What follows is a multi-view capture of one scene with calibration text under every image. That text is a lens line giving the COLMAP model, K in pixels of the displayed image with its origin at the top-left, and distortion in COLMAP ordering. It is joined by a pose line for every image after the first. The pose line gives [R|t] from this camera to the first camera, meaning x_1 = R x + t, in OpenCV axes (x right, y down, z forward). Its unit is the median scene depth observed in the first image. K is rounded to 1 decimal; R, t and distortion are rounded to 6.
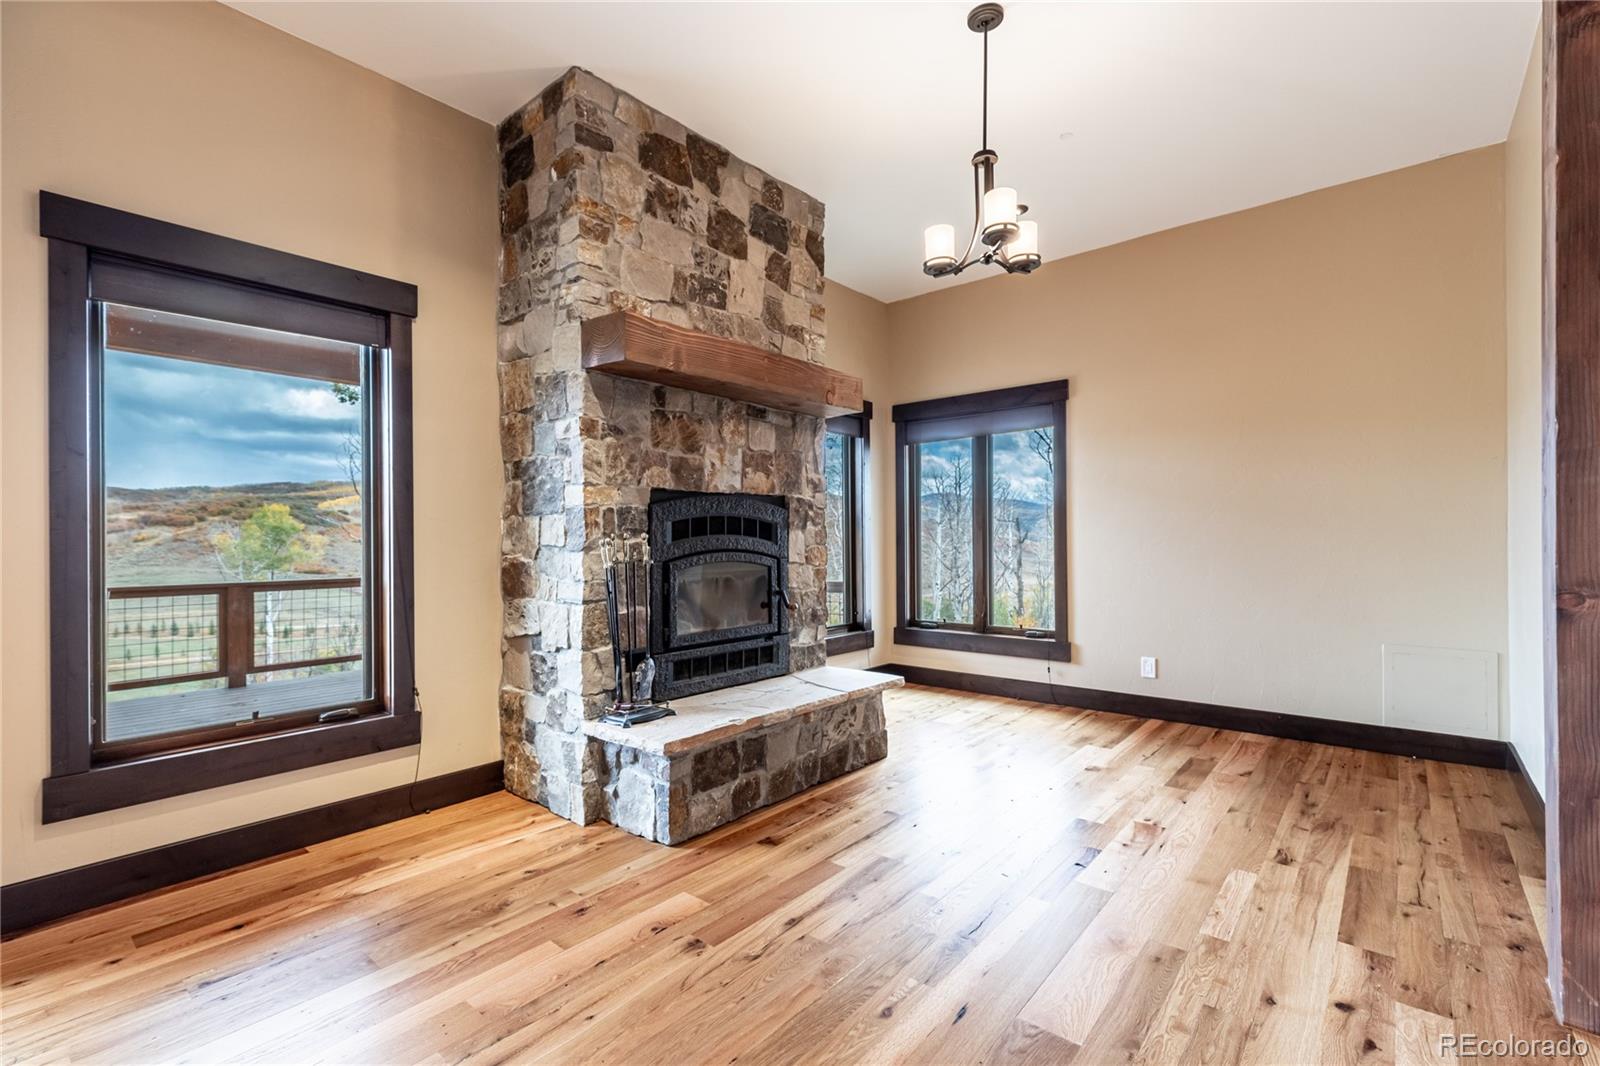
lens RADIAL K [[711.2, 0, 796.4], [0, 711.2, 537.7], [0, 0, 1]] dist [-0.001834, 0.000242]
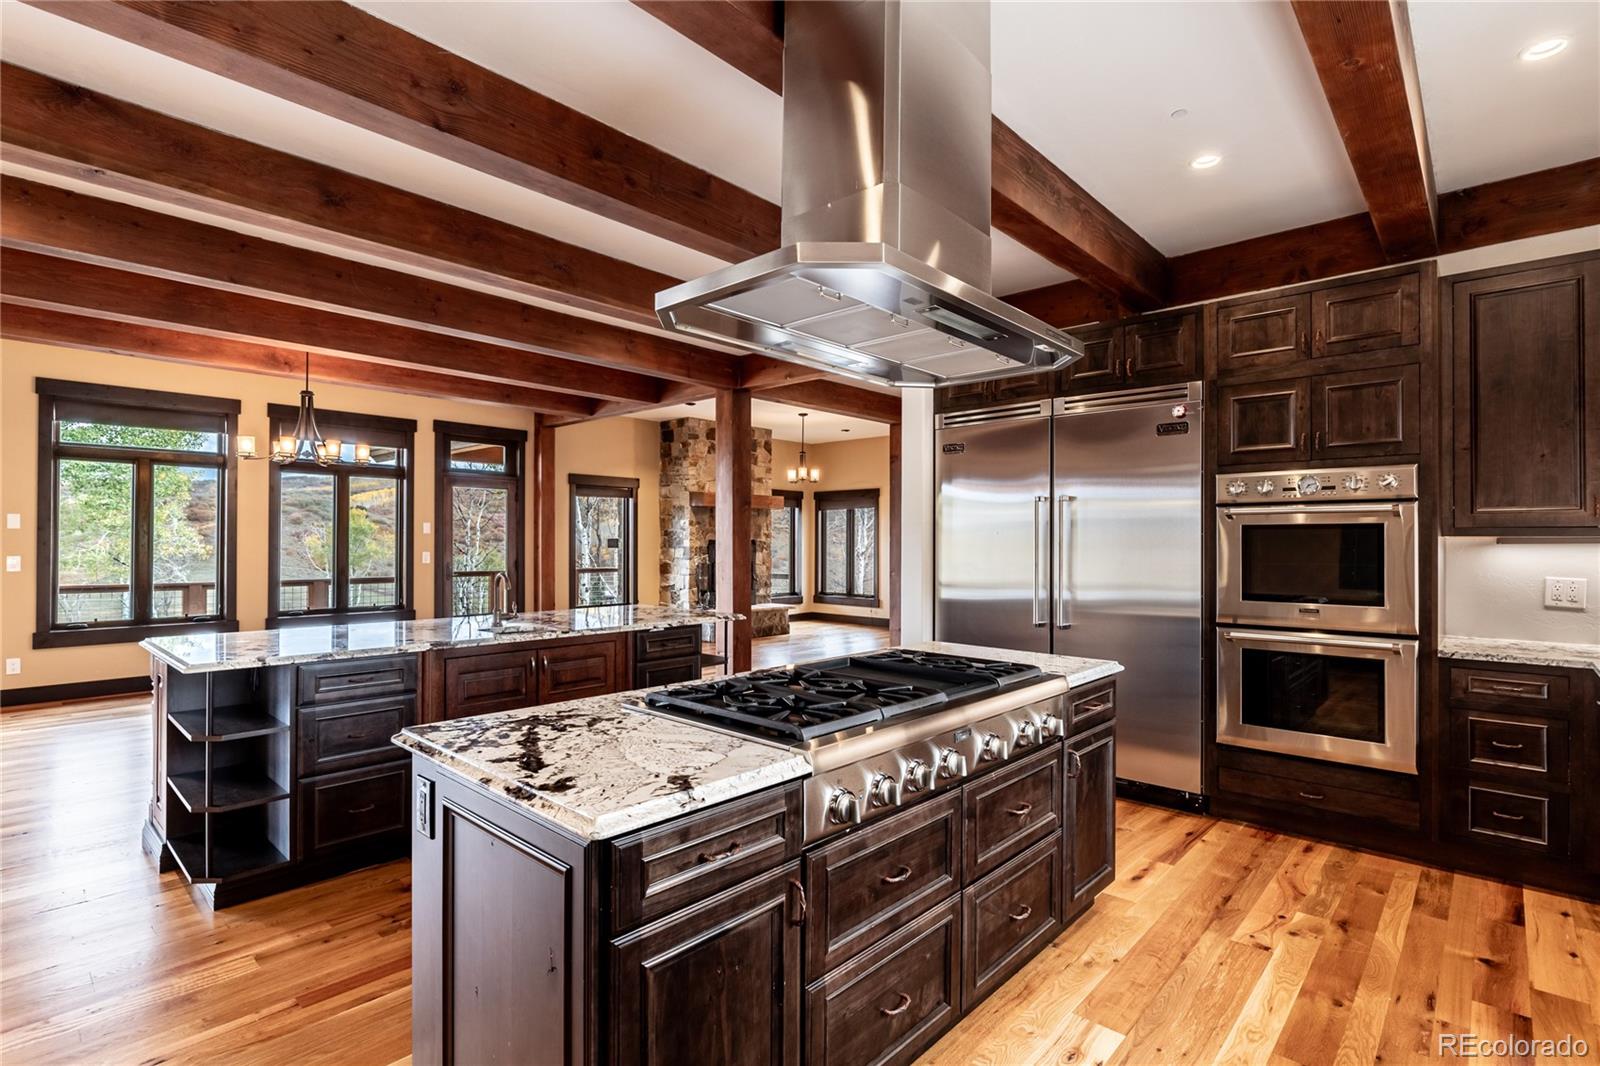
lens RADIAL K [[761.1, 0, 795.4], [0, 761.1, 536.7], [0, 0, 1]] dist [-0.003166, 0.000271]
pose [[0.998964, 0.011446, -0.044052, 0.325098], [-0.011595, 0.999928, -0.003137, -0.075970], [0.044013, 0.003645, 0.999024, -2.326834]]
